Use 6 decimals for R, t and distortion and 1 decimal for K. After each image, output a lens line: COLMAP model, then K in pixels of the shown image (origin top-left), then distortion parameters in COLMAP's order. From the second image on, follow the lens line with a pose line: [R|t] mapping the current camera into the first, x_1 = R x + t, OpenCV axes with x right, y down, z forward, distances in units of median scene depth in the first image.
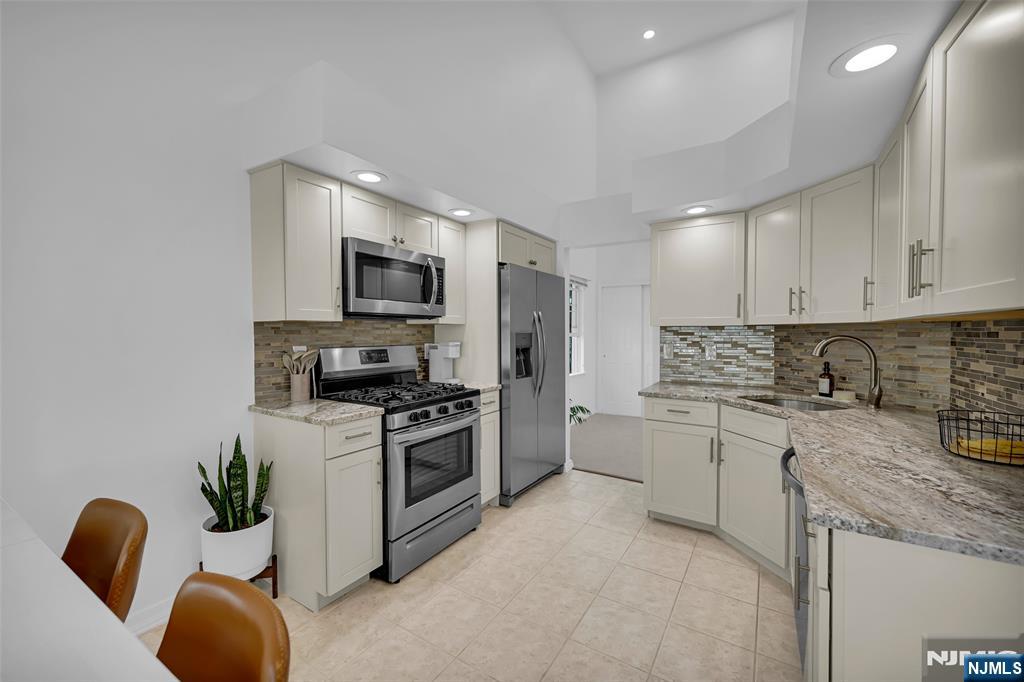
lens RADIAL K [[411.0, 0, 516.8], [0, 411.0, 341.5], [0, 0, 1]] dist [0.000604, 0.000053]
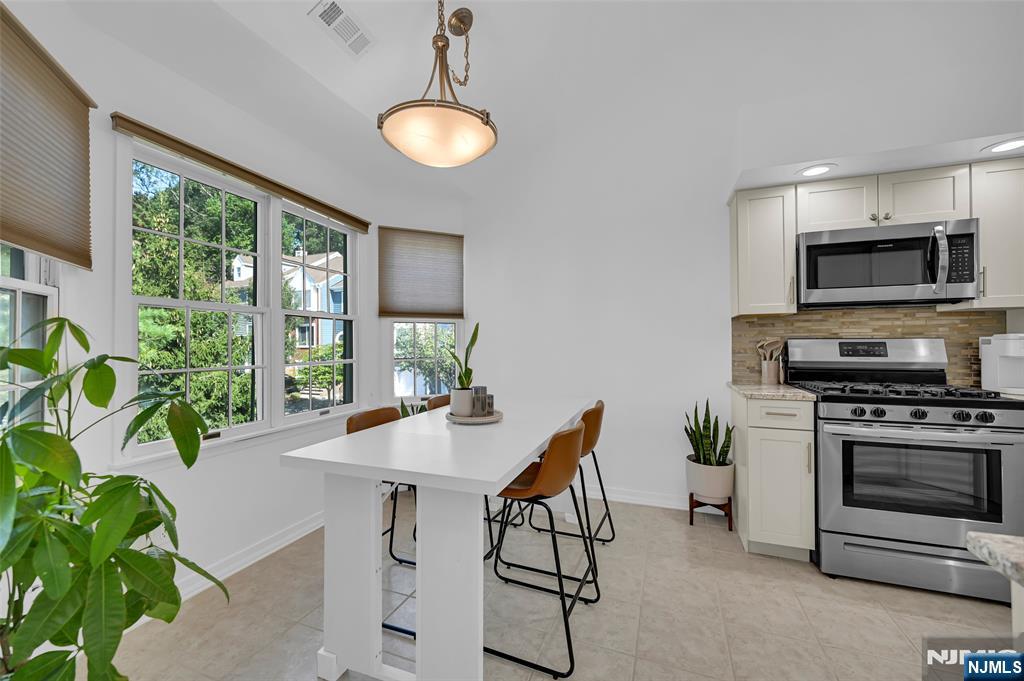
lens RADIAL K [[411.0, 0, 505.2], [0, 411.0, 341.6], [0, 0, 1]] dist [0.000604, 0.000053]
pose [[0.189575, -0.001182, -0.981866, 0.418279], [-0.015760, 0.999867, -0.004246, 0.036632], [0.981740, 0.016279, 0.189531, 0.041100]]
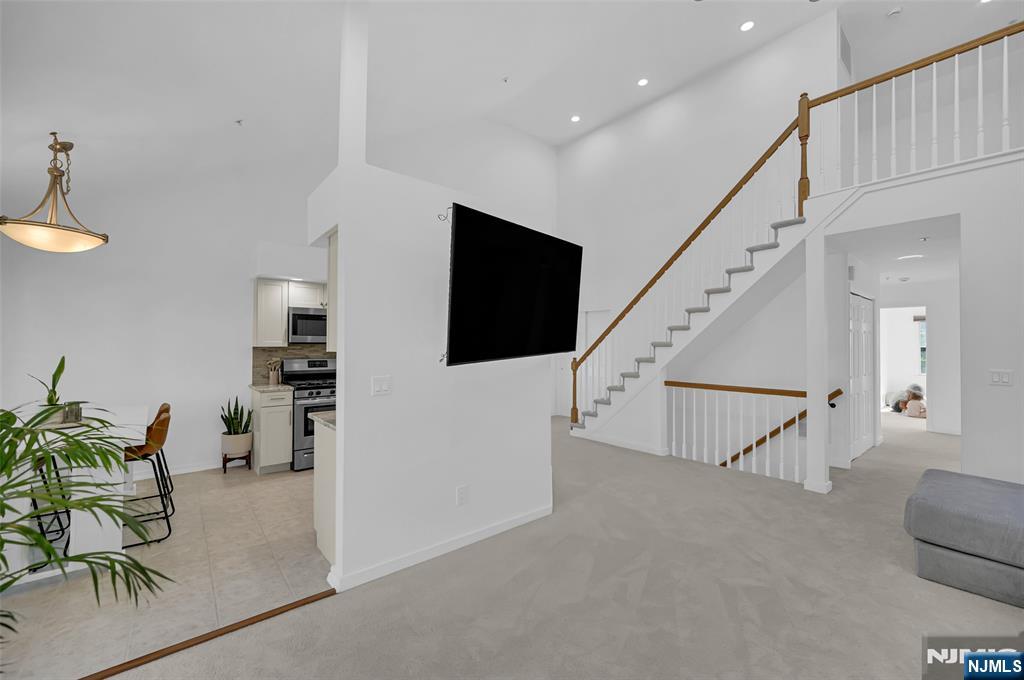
lens RADIAL K [[411.0, 0, 514.2], [0, 411.0, 339.2], [0, 0, 1]] dist [0.000604, 0.000053]
pose [[0.955462, 0.006247, -0.295048, 1.119411], [-0.015635, 0.999443, -0.029471, -0.036885], [0.294700, 0.032771, 0.955028, -0.573984]]
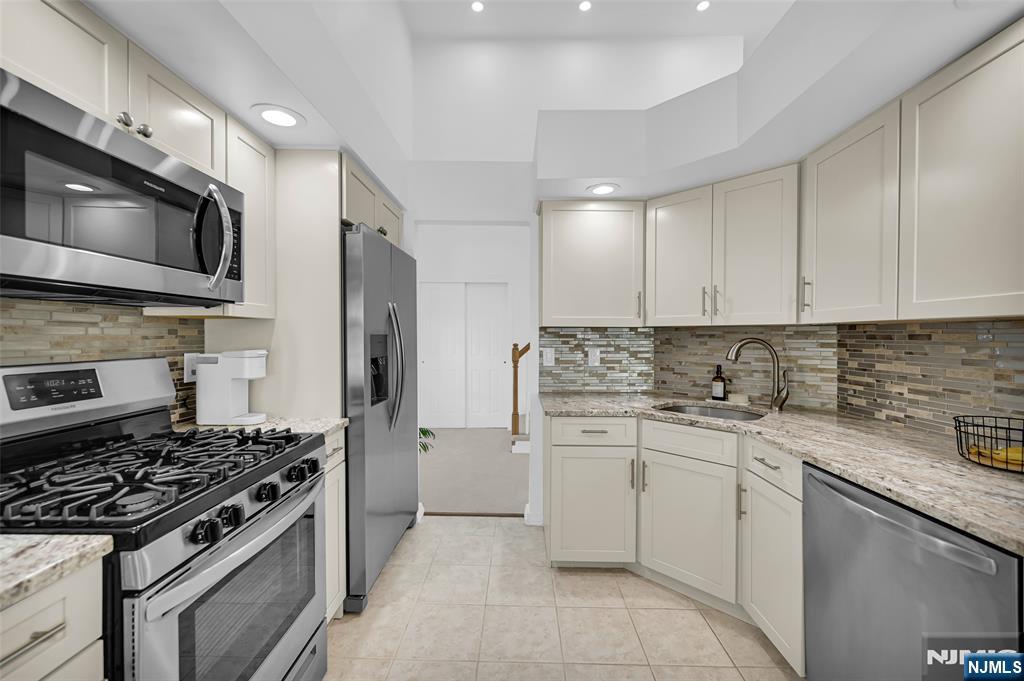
lens RADIAL K [[411.0, 0, 517.1], [0, 411.0, 340.5], [0, 0, 1]] dist [0.000604, 0.000053]
pose [[0.856572, -0.003997, 0.516013, -0.160188], [0.008551, 0.999943, -0.006450, -0.006019], [-0.515957, 0.009937, 0.856557, 0.393724]]
